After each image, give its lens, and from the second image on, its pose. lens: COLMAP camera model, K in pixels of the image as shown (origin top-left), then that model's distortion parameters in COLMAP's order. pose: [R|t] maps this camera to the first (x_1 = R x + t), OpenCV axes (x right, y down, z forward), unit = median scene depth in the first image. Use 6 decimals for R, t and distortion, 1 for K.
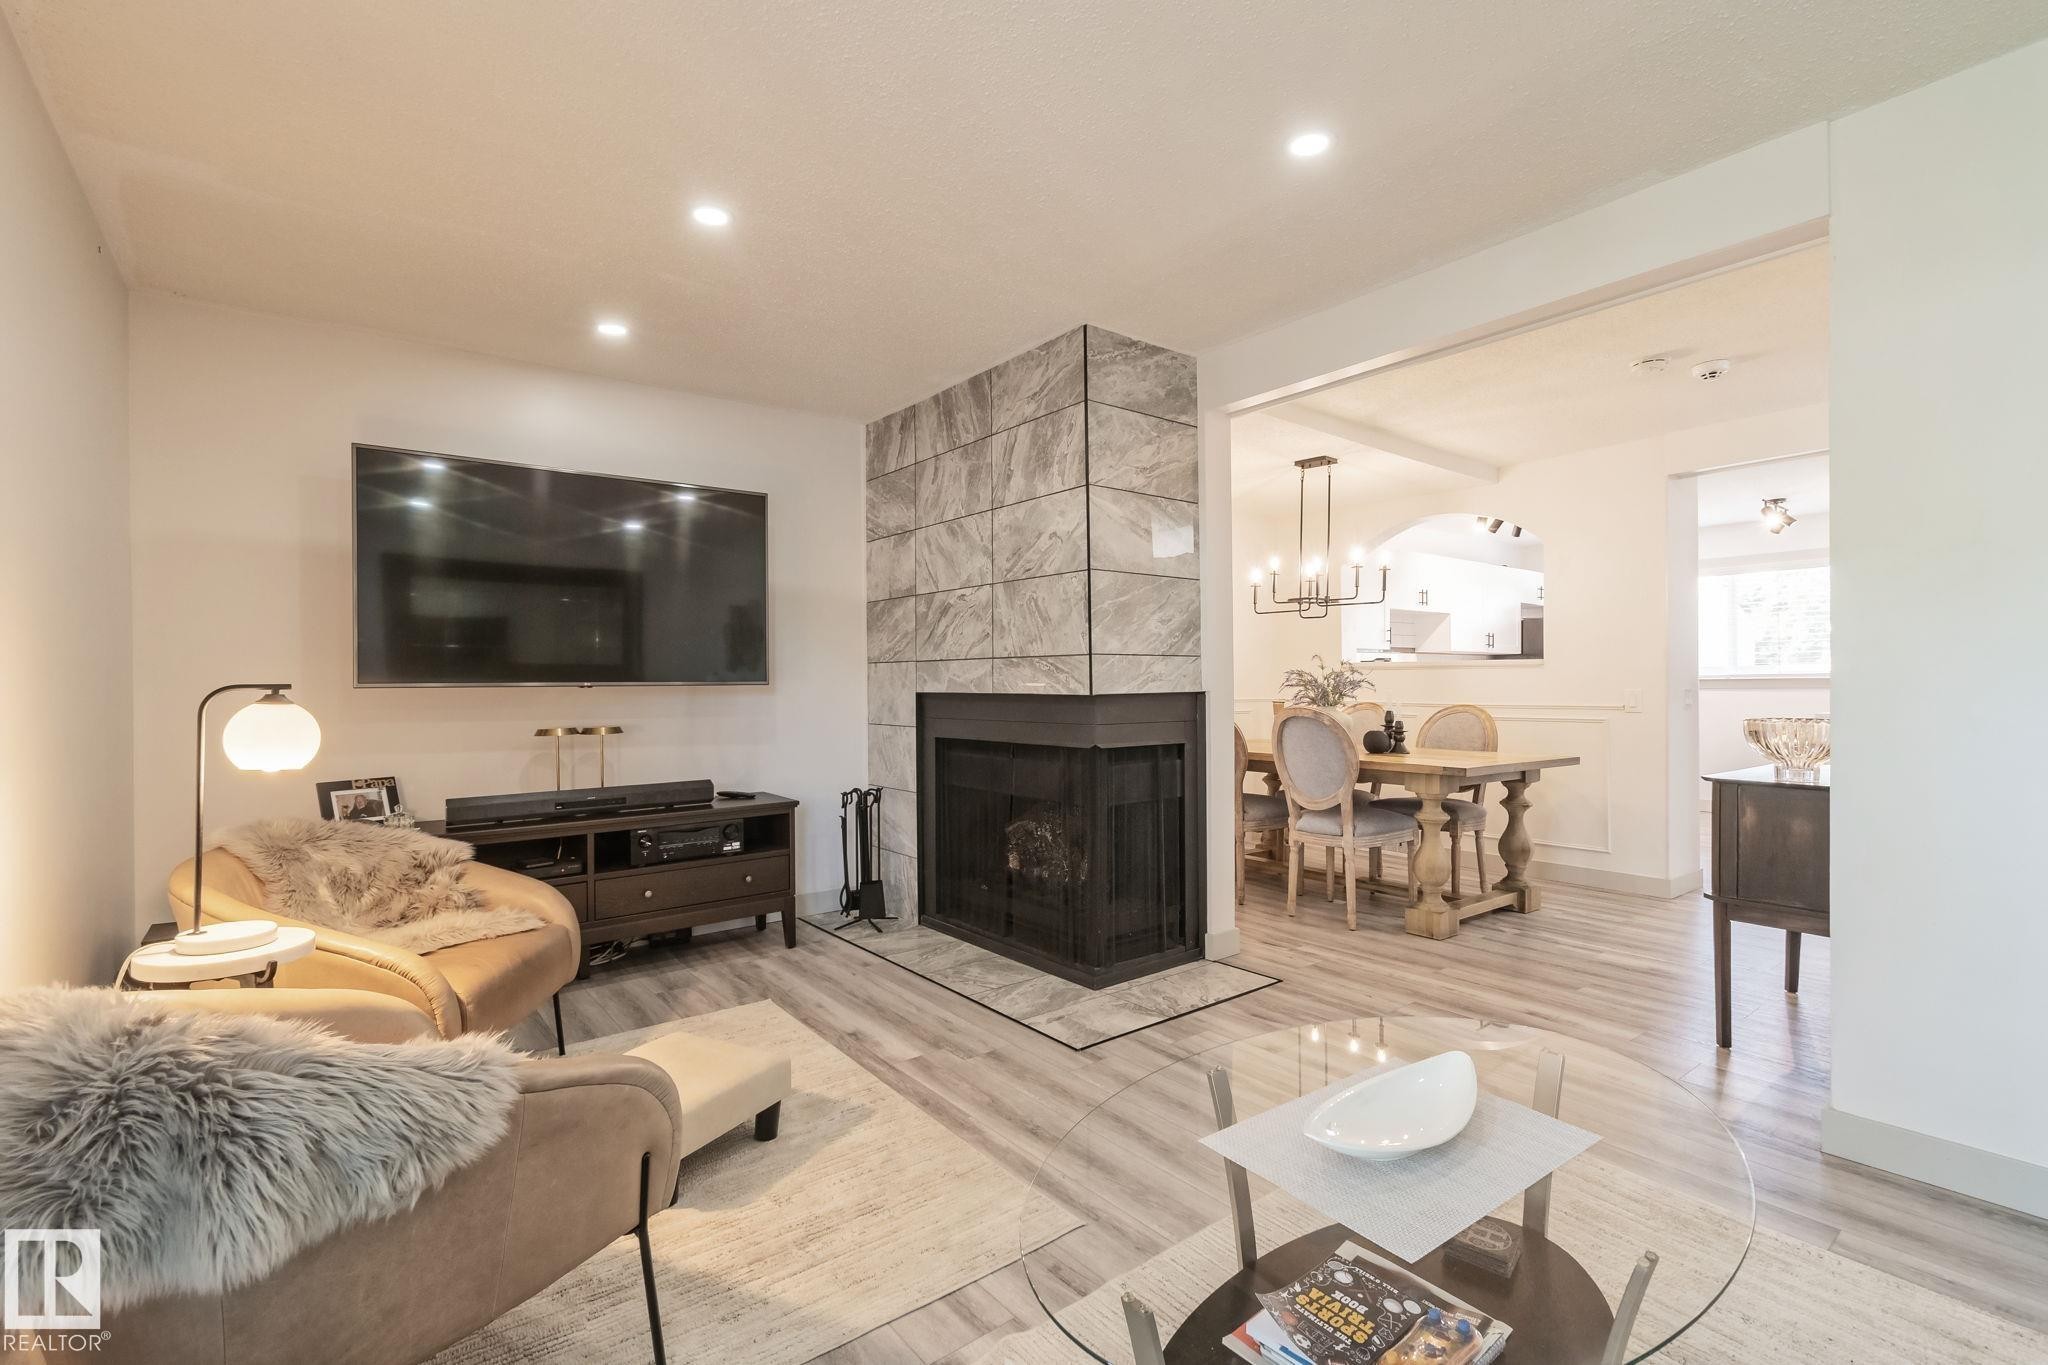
lens RADIAL K [[927.6, 0, 1015.5], [0, 927.6, 677.2], [0, 0, 1]] dist [-0.003488, -0.001113]
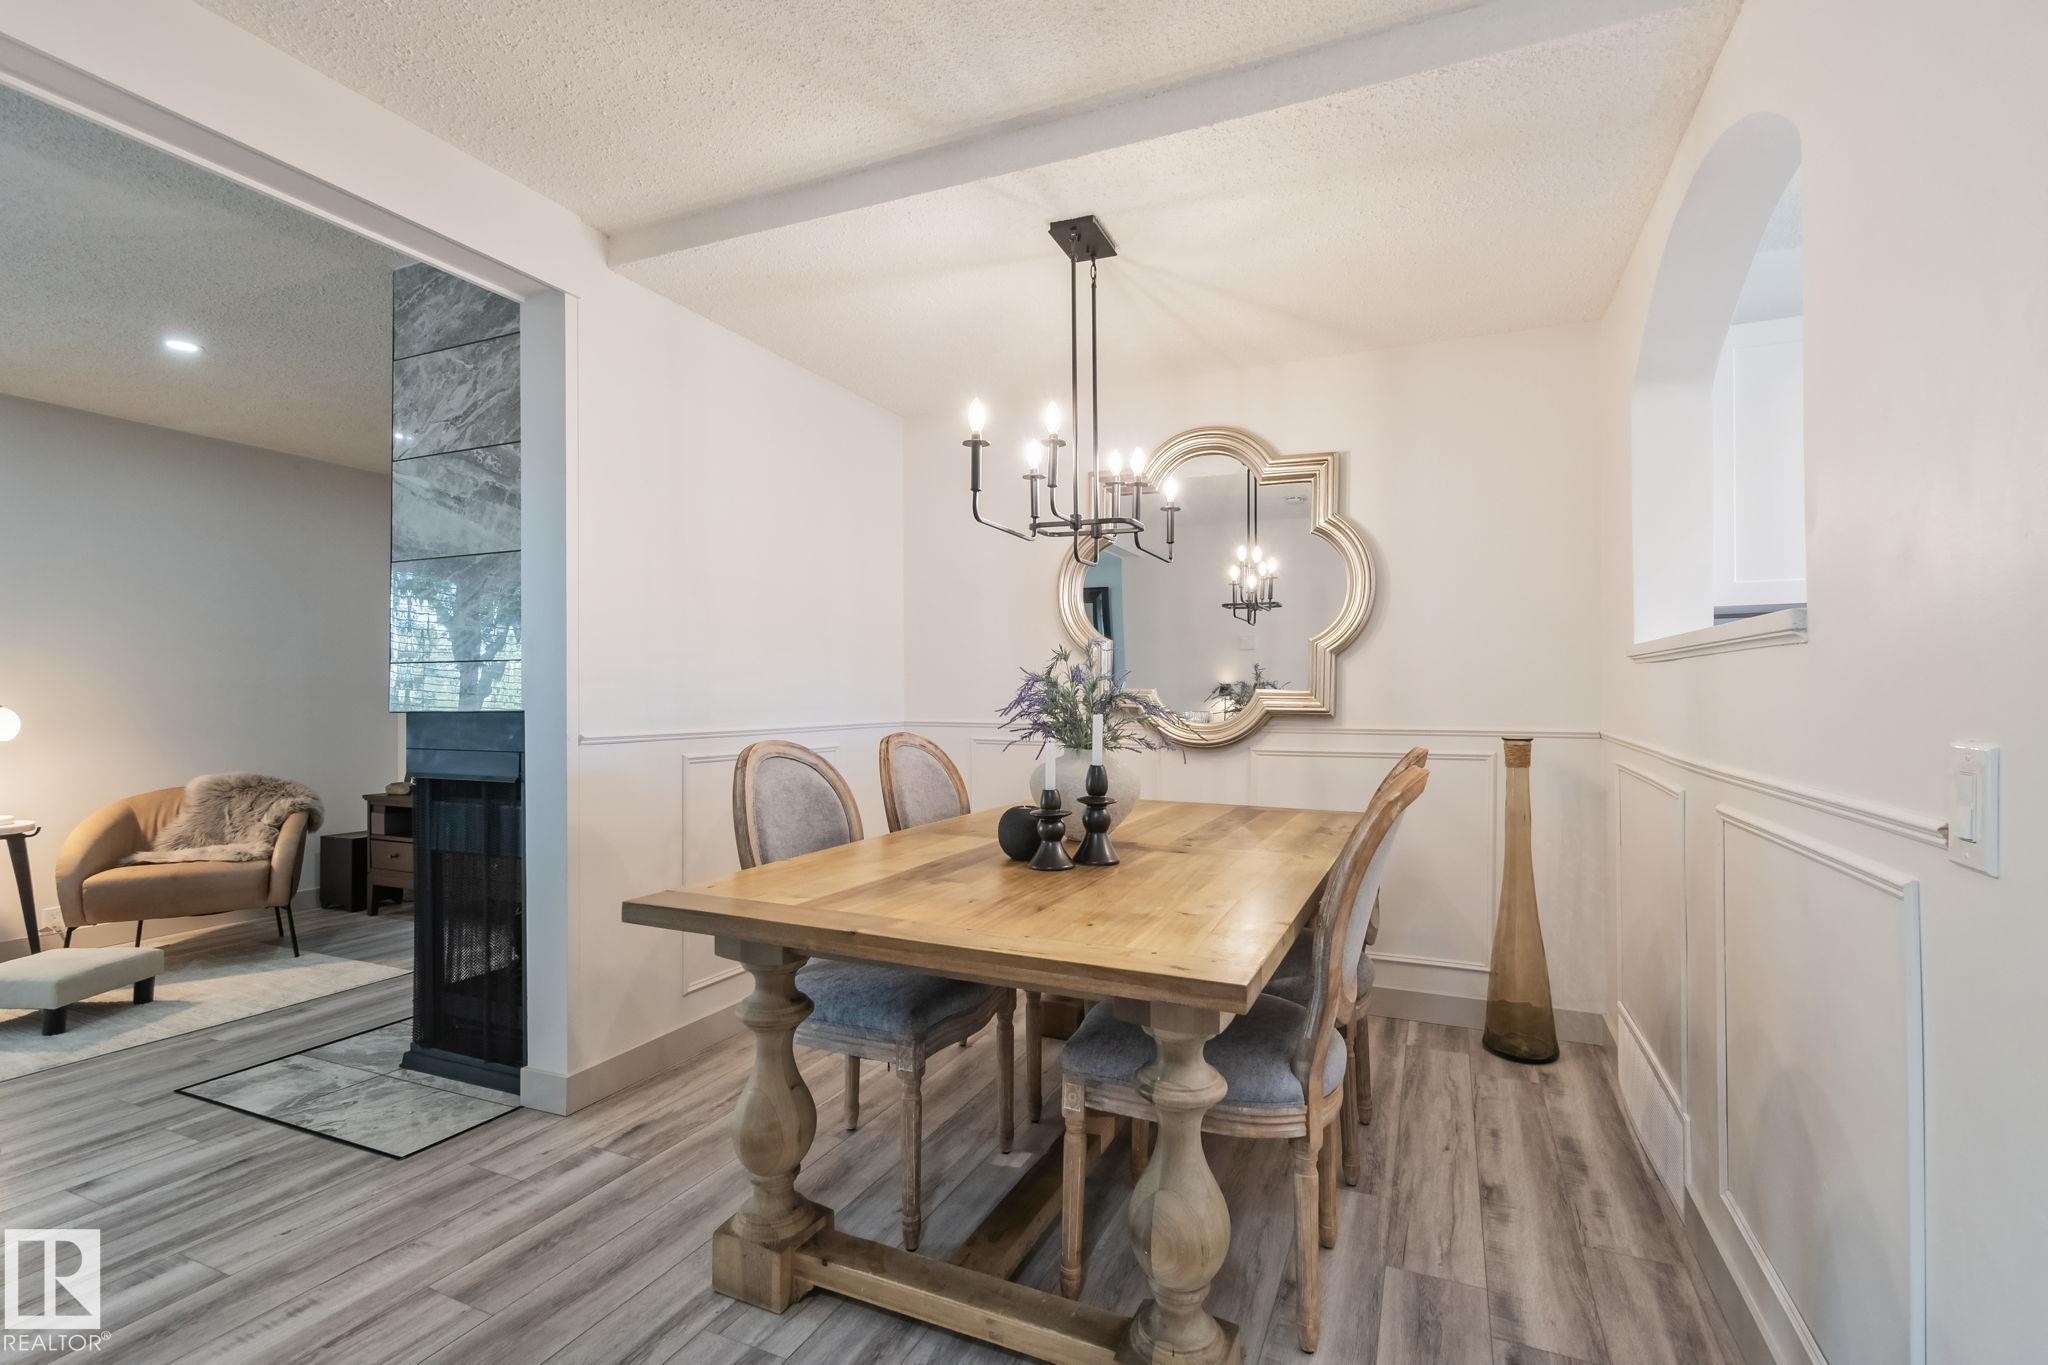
lens RADIAL K [[927.6, 0, 1022.1], [0, 927.6, 695.3], [0, 0, 1]] dist [-0.003488, -0.001113]
pose [[0.473028, -0.001983, -0.881045, 1.079393], [0.004118, 0.999992, -0.000039, 0.005996], [0.881038, -0.003609, 0.473032, 1.096589]]
